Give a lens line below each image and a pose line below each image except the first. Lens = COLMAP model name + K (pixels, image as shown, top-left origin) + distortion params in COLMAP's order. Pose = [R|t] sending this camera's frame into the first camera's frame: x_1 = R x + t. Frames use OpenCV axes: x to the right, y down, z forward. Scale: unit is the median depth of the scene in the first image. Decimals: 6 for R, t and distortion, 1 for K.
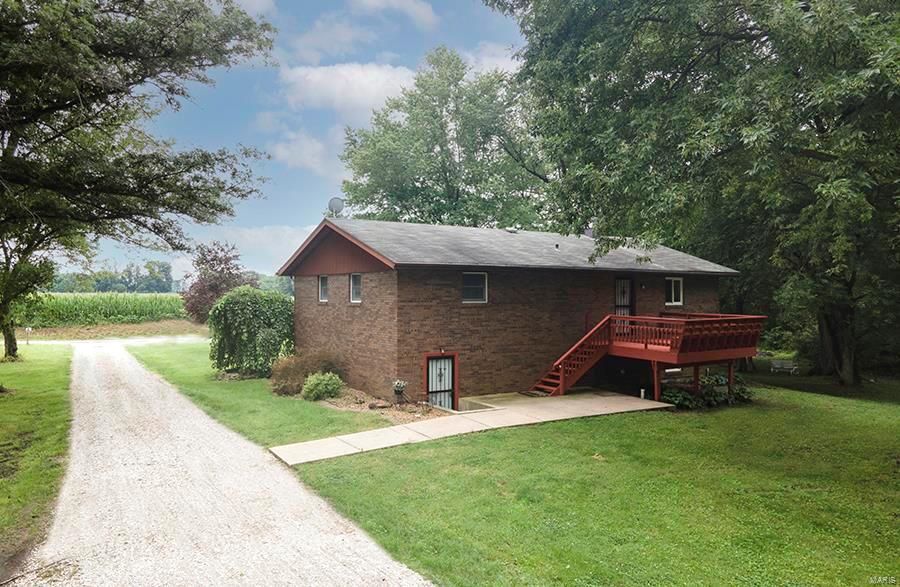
lens RADIAL K [[630.8, 0, 450.0], [0, 630.8, 293.5], [0, 0, 1]] dist [0.000383, 0.000094]
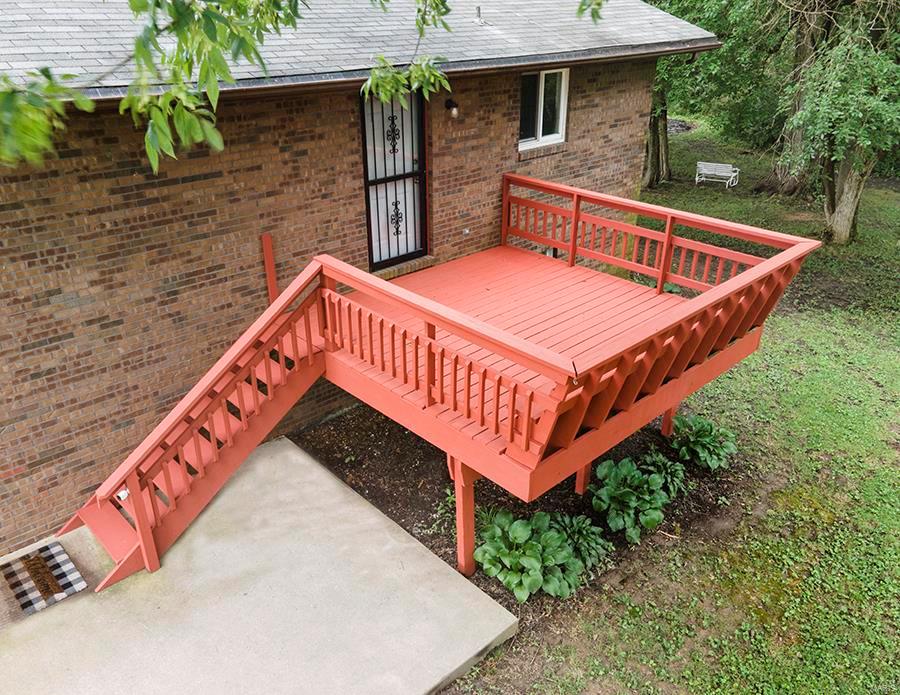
lens RADIAL K [[715.8, 0, 453.5], [0, 715.8, 369.6], [0, 0, 1]] dist [-0.001095, 0.078946]
pose [[0.976495, -0.104751, 0.188376, 0.222527], [0.004484, 0.883648, 0.468131, -0.066351], [-0.215495, -0.456283, 0.863347, 0.618127]]
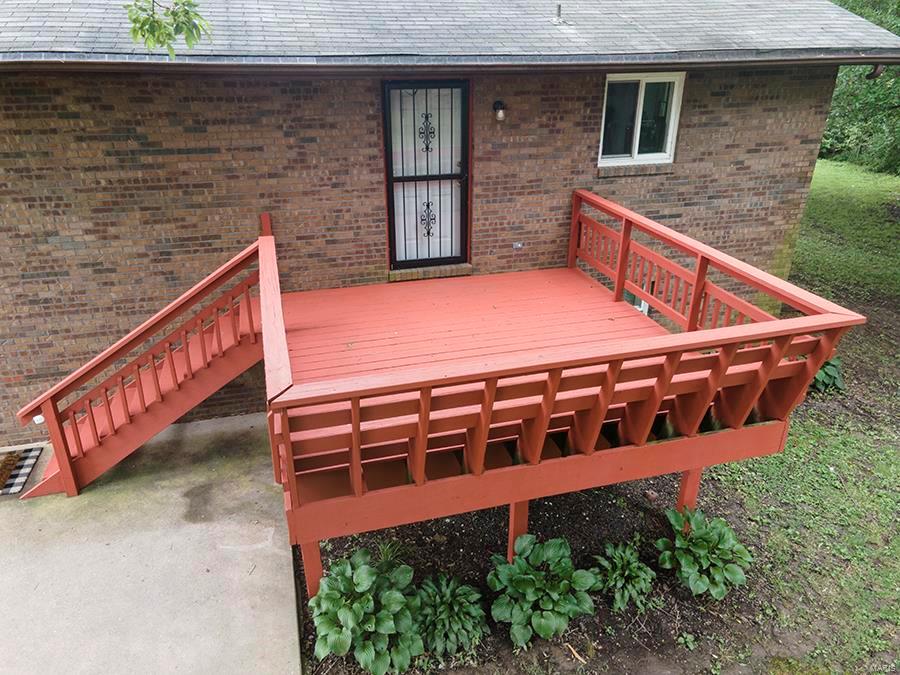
lens RADIAL K [[647.1, 0, 450.0], [0, 647.1, 337.5], [0, 0, 1]] dist [0.001424, 0.080344]
pose [[0.962710, 0.107697, -0.248173, 0.373541], [0.004683, 0.910575, 0.413318, -0.041612], [0.270493, -0.399068, 0.876116, 0.677143]]
